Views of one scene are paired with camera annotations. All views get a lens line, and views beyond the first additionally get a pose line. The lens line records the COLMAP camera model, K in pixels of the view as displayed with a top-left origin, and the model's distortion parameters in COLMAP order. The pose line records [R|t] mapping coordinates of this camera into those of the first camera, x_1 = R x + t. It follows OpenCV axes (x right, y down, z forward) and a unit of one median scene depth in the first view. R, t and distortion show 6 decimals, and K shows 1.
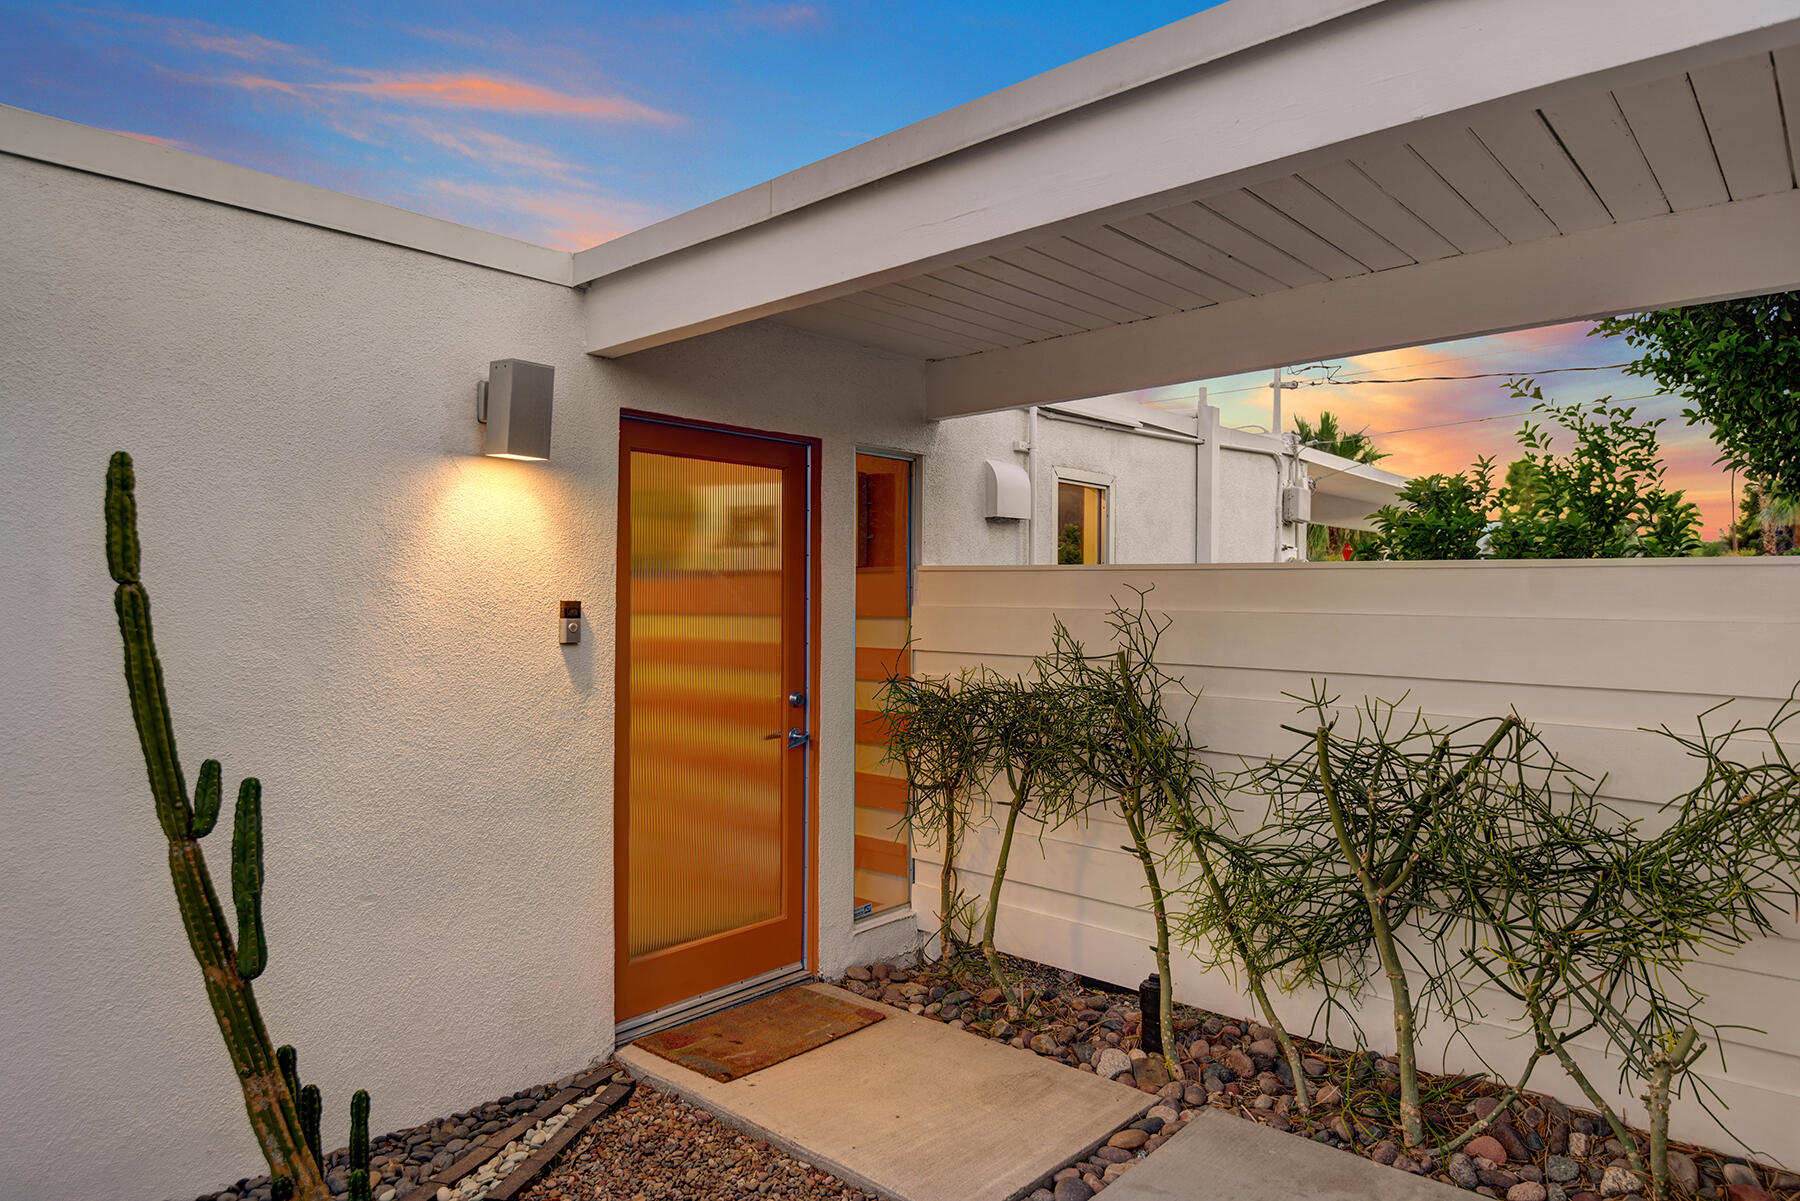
lens RADIAL K [[1094.0, 0, 889.8], [0, 1094.0, 593.9], [0, 0, 1]] dist [0.022912, 0.000240]
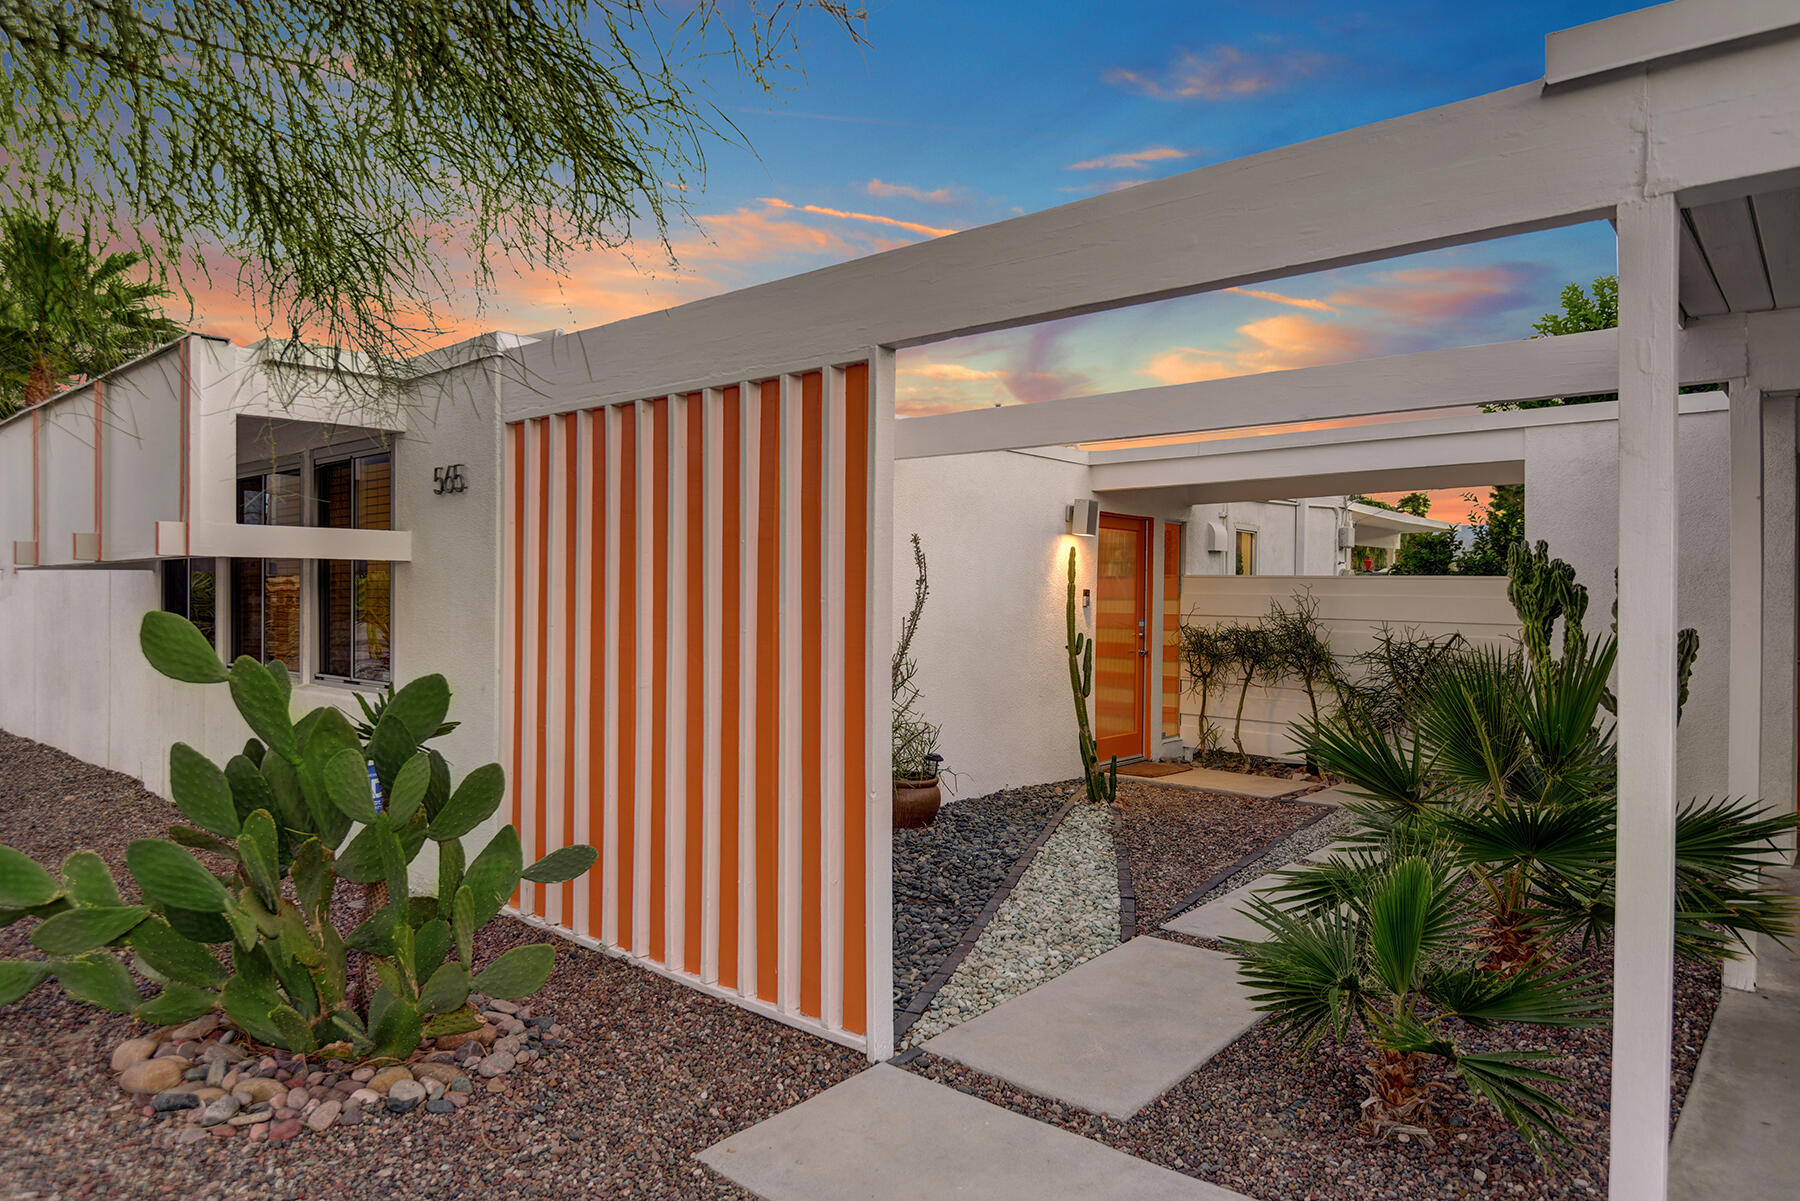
lens RADIAL K [[1094.0, 0, 901.9], [0, 1094.0, 596.5], [0, 0, 1]] dist [0.022912, 0.000240]
pose [[0.999849, 0.009219, 0.014740, -0.594685], [-0.009299, 0.999942, 0.005374, 0.010627], [-0.014689, -0.005510, 0.999877, -1.189999]]
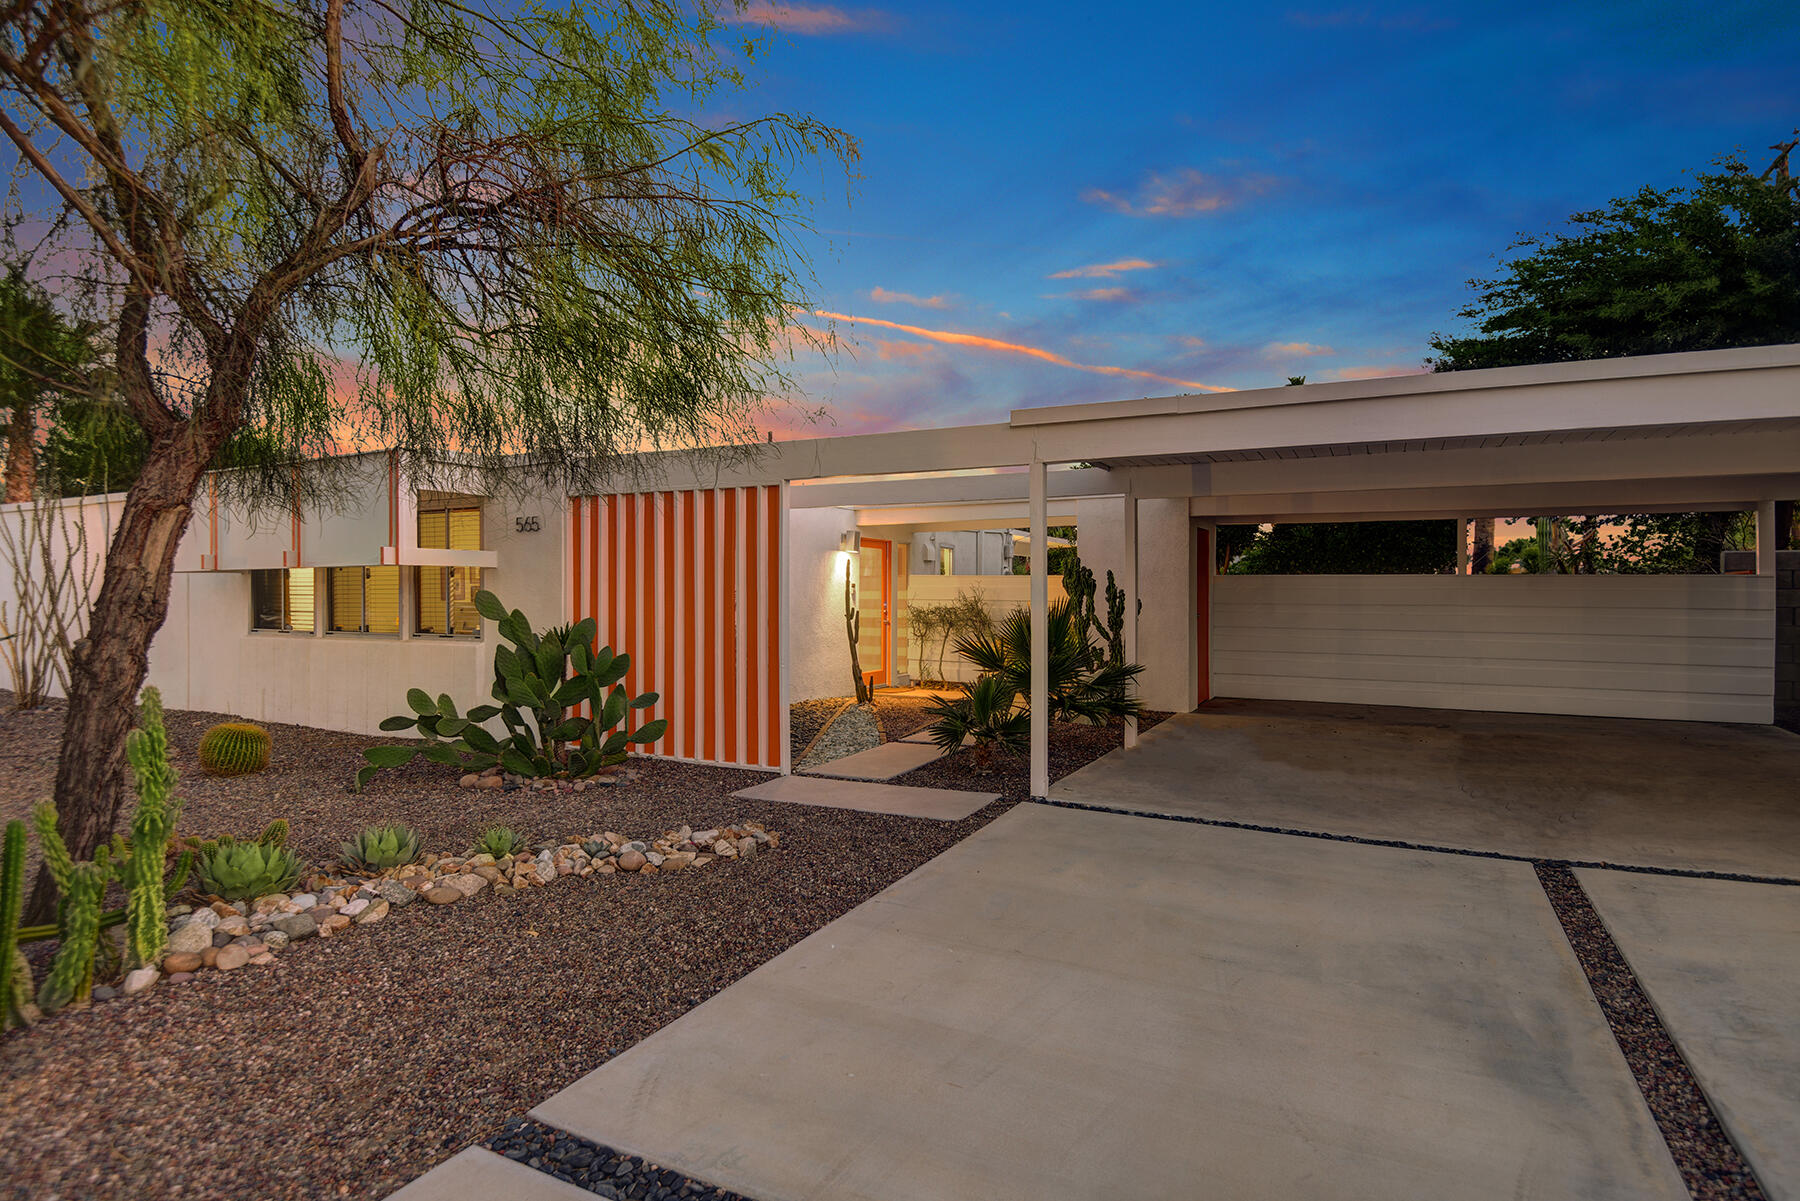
lens RADIAL K [[932.2, 0, 899.5], [0, 932.2, 595.4], [0, 0, 1]] dist [0.000185, -0.000011]
pose [[0.968318, 0.002200, 0.249709, -0.809230], [-0.003507, 0.999982, 0.004790, 0.027714], [-0.249694, -0.005514, 0.968309, -2.016205]]
